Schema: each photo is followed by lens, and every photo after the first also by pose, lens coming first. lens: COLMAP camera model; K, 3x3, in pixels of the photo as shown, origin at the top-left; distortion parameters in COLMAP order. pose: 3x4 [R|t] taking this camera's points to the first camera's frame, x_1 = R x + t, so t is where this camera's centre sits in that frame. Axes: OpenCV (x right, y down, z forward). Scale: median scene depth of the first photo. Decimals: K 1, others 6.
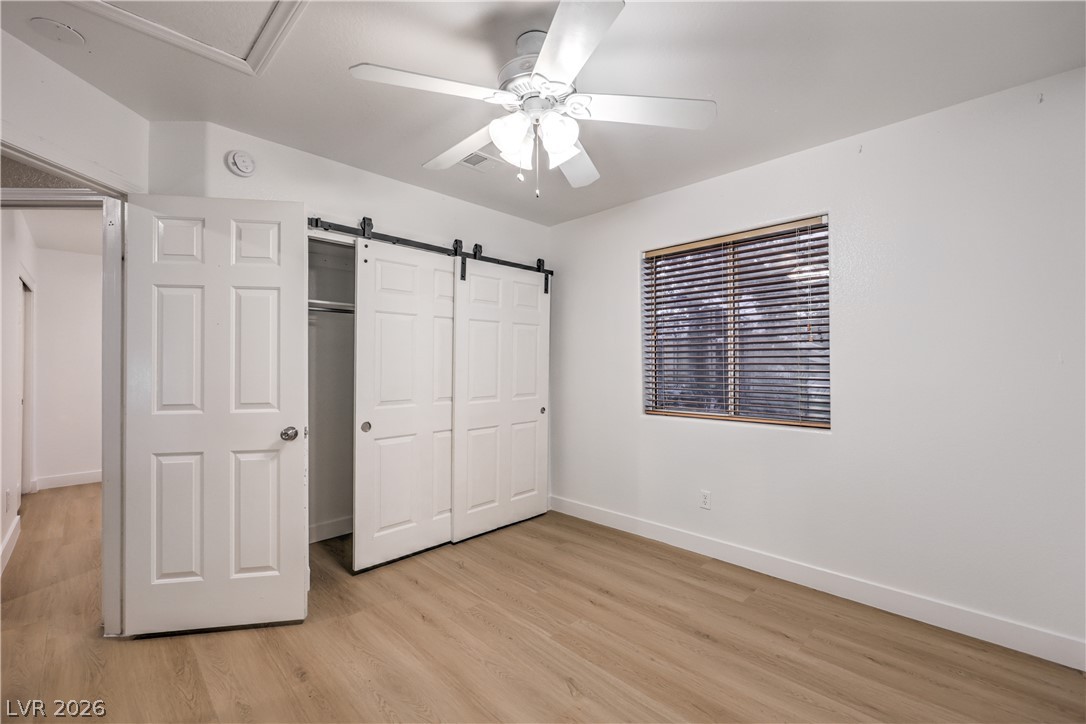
lens RADIAL K [[443.8, 0, 548.9], [0, 443.8, 365.7], [0, 0, 1]] dist [-0.001712, 0.000076]
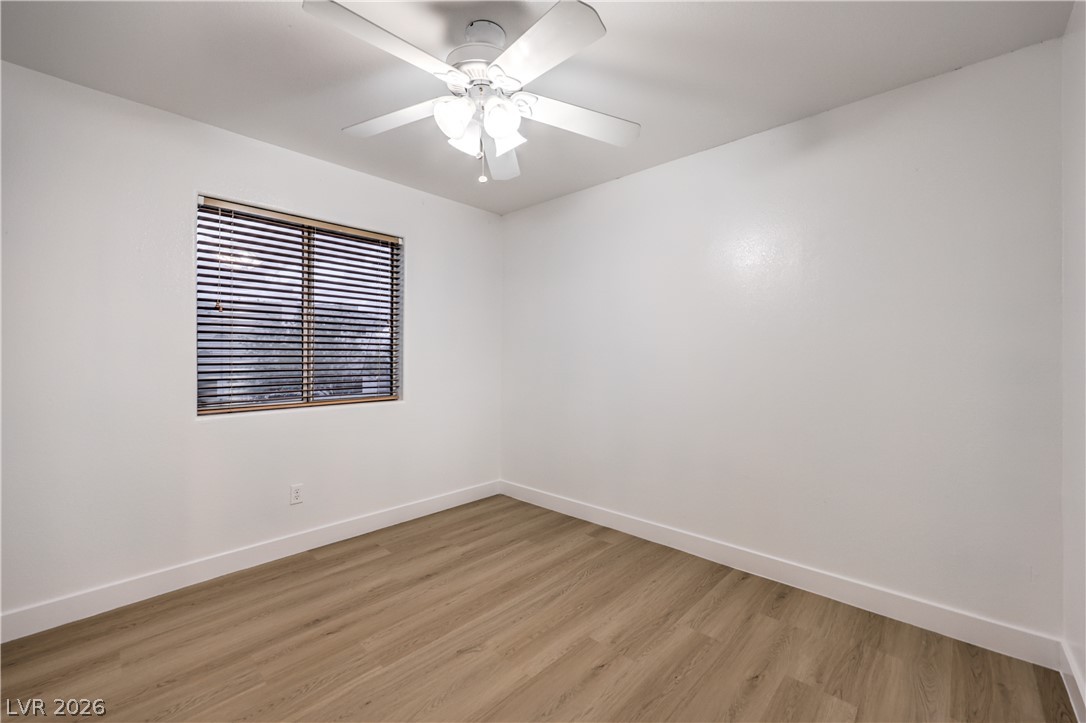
lens RADIAL K [[443.8, 0, 548.8], [0, 443.8, 357.7], [0, 0, 1]] dist [-0.001712, 0.000076]
pose [[-0.023885, 0.000161, 0.999715, -0.731743], [-0.002318, 0.999997, -0.000216, 0.016592], [-0.999712, -0.002322, -0.023885, 0.604552]]
